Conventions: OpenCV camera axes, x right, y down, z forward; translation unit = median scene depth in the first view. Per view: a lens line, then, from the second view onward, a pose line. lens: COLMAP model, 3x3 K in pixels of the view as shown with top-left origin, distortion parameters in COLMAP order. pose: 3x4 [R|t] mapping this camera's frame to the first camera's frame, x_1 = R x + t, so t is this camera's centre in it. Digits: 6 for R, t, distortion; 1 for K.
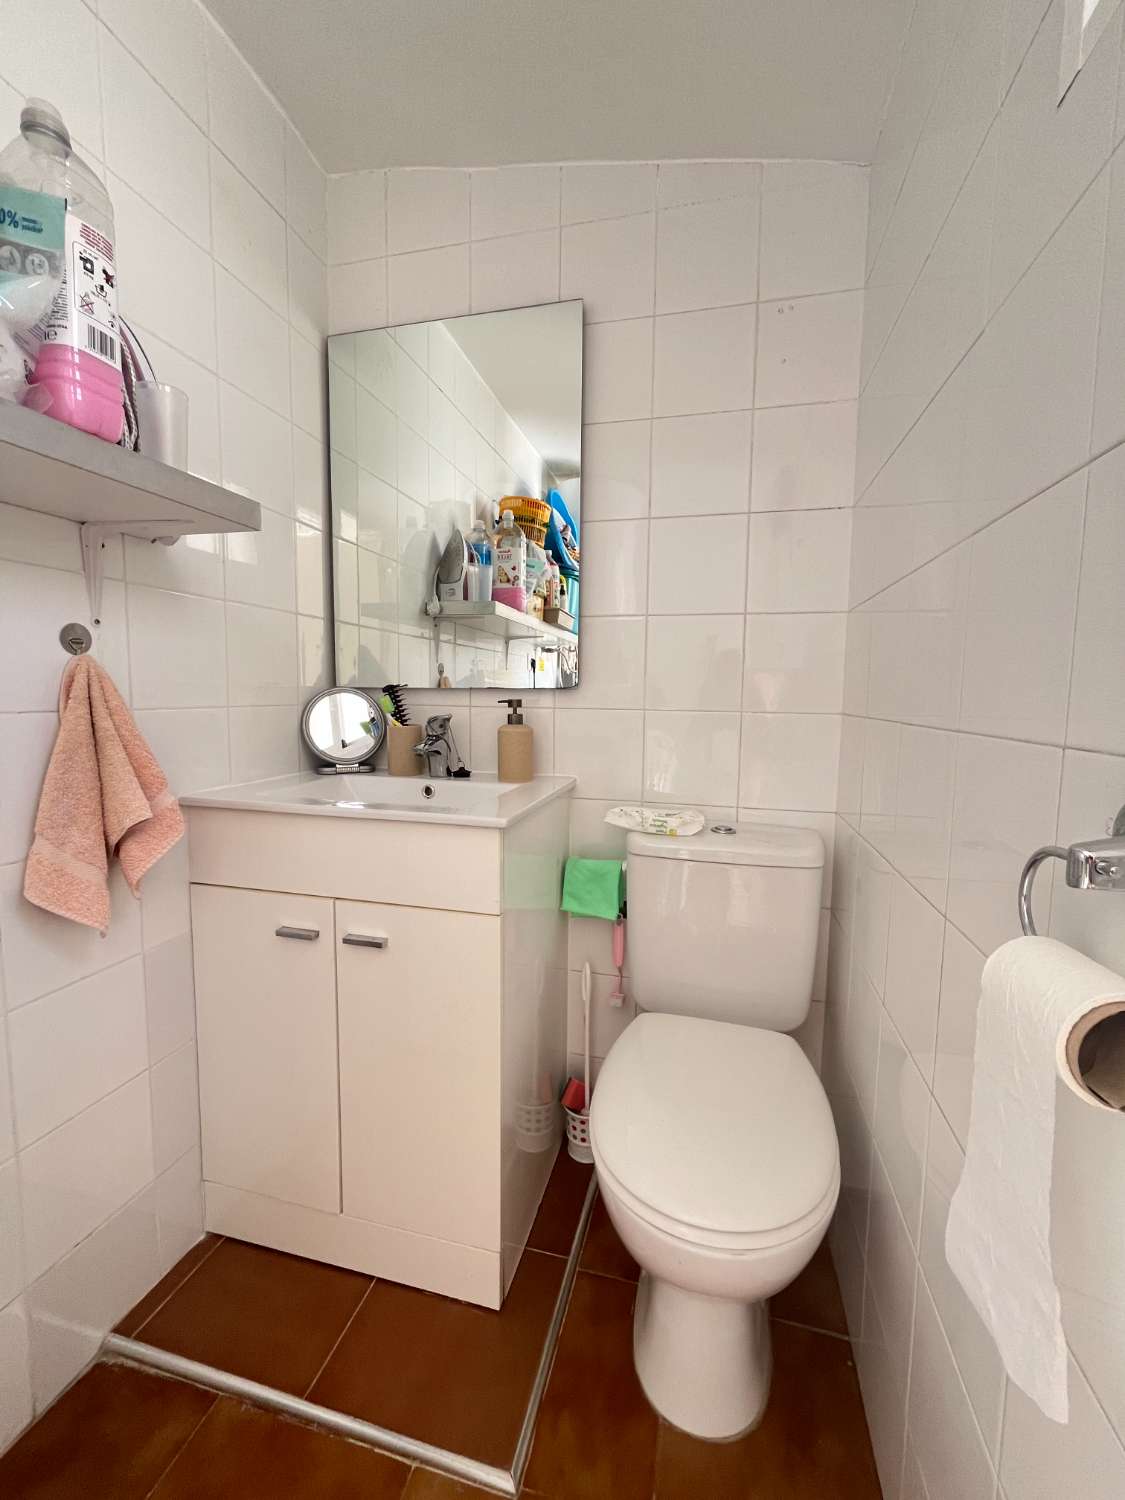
lens RADIAL K [[612.3, 0, 563.0], [0, 612.3, 747.5], [0, 0, 1]] dist [-0.002965, 0.000182]
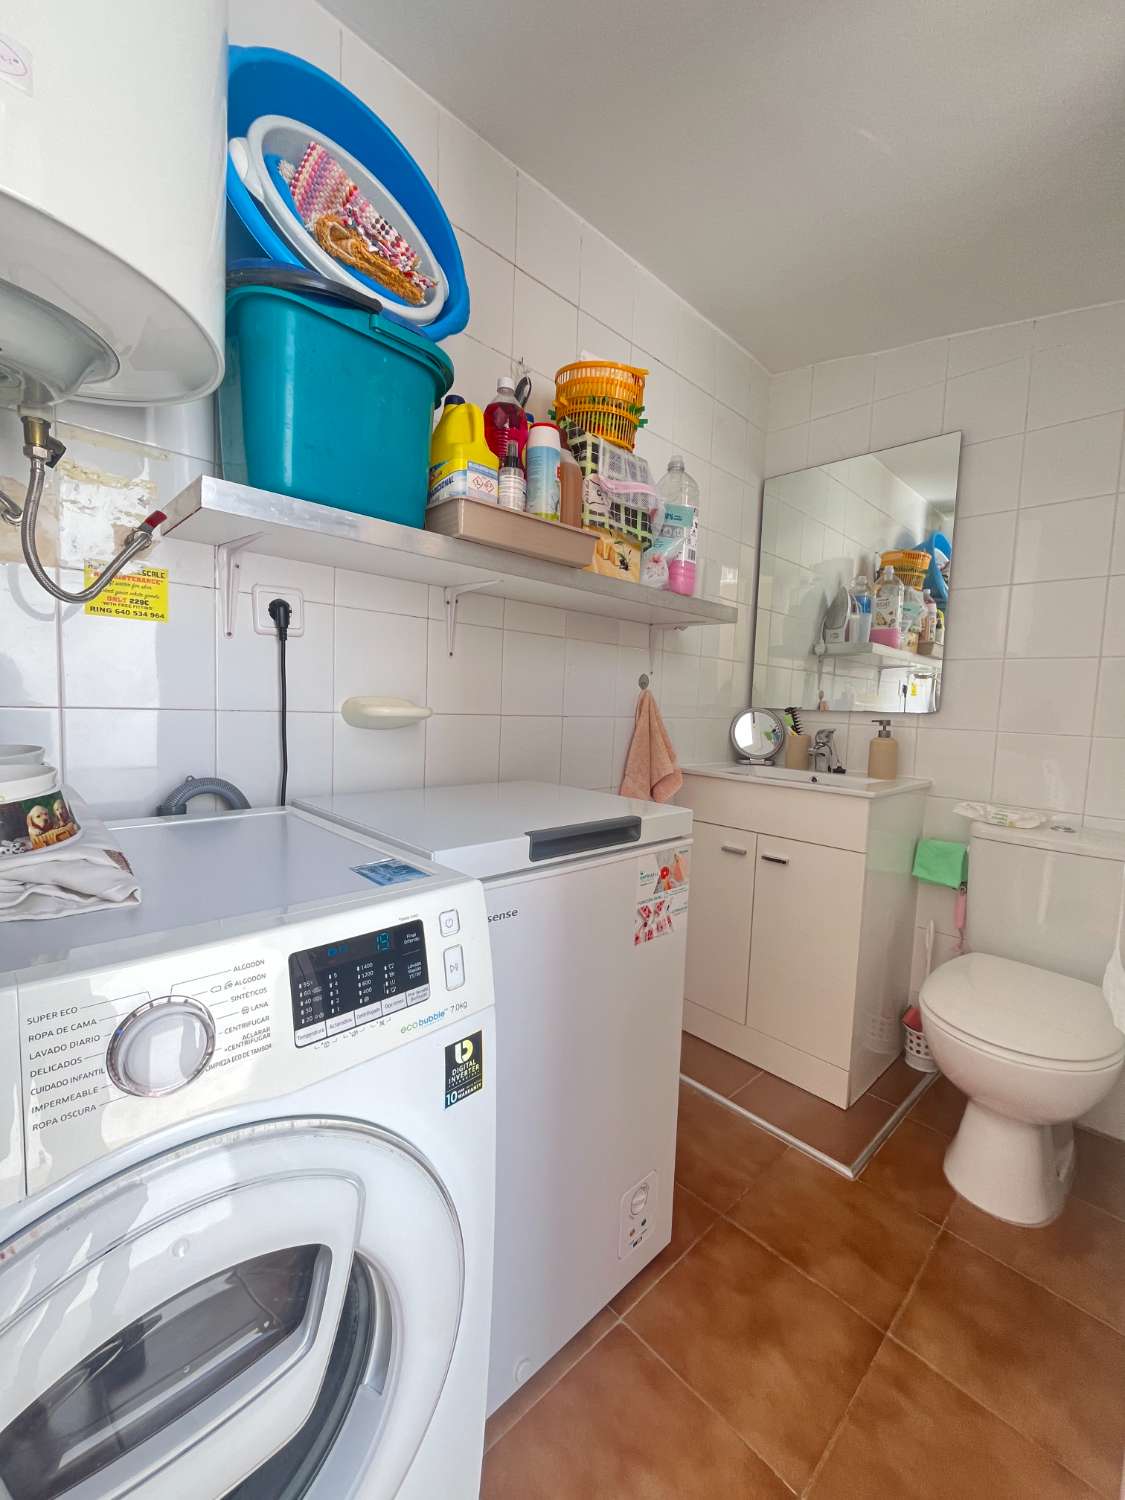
lens RADIAL K [[612.3, 0, 567.1], [0, 612.3, 750.3], [0, 0, 1]] dist [-0.002965, 0.000182]
pose [[0.849933, 0.061217, -0.523322, 0.036863], [-0.074528, 0.997209, -0.004391, 0.047276], [0.521593, 0.042734, 0.852124, -0.524022]]
